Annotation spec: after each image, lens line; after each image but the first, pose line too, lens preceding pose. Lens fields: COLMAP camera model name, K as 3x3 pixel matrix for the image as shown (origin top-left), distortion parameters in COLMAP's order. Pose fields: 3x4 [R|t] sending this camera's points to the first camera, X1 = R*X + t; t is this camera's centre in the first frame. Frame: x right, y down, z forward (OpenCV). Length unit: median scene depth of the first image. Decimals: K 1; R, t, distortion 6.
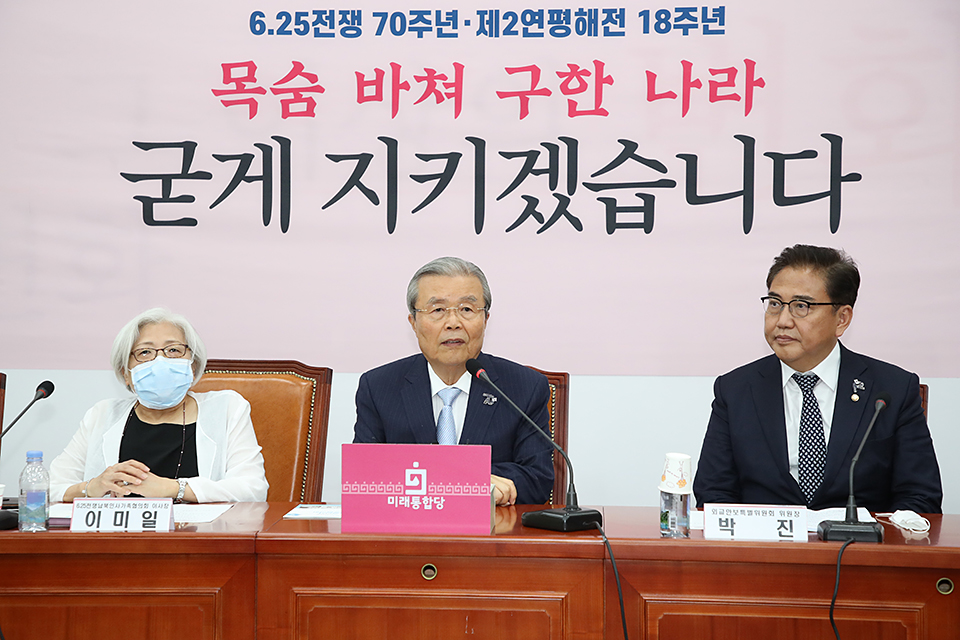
lens RADIAL K [[1809.8, 0, 458.9], [0, 1809.8, 318.1], [0, 0, 1]] dist [0.324392, 0.025126]
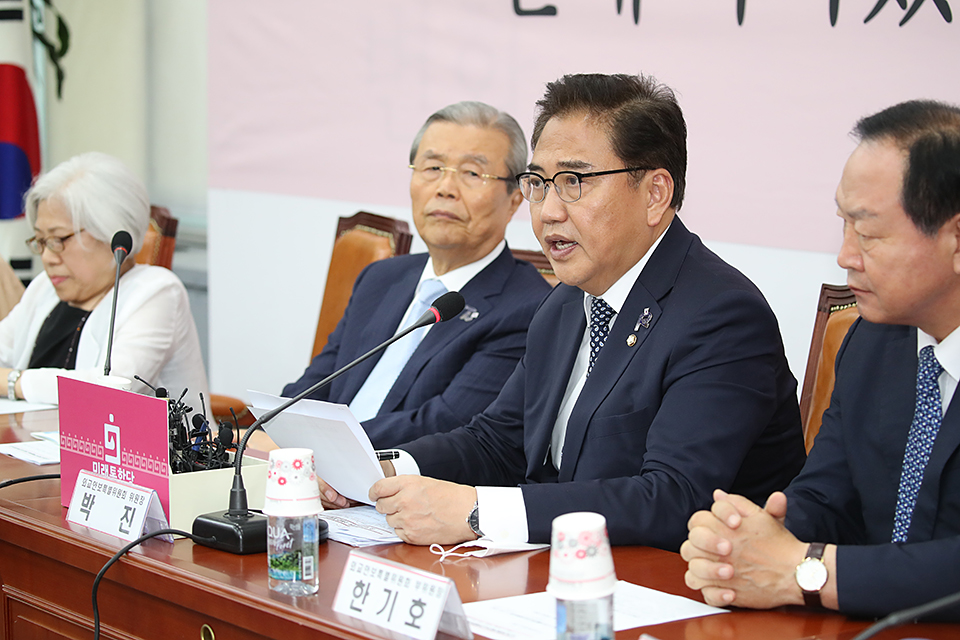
lens RADIAL K [[2727.2, 0, 480.0], [0, 2727.2, 320.0], [0, 0, 1]] dist [-0.298970, -0.352498]
pose [[0.634379, 0.078732, -0.769002, 0.650463], [-0.012720, 0.995728, 0.091451, -0.029973], [0.772917, -0.048233, 0.632671, 0.322690]]
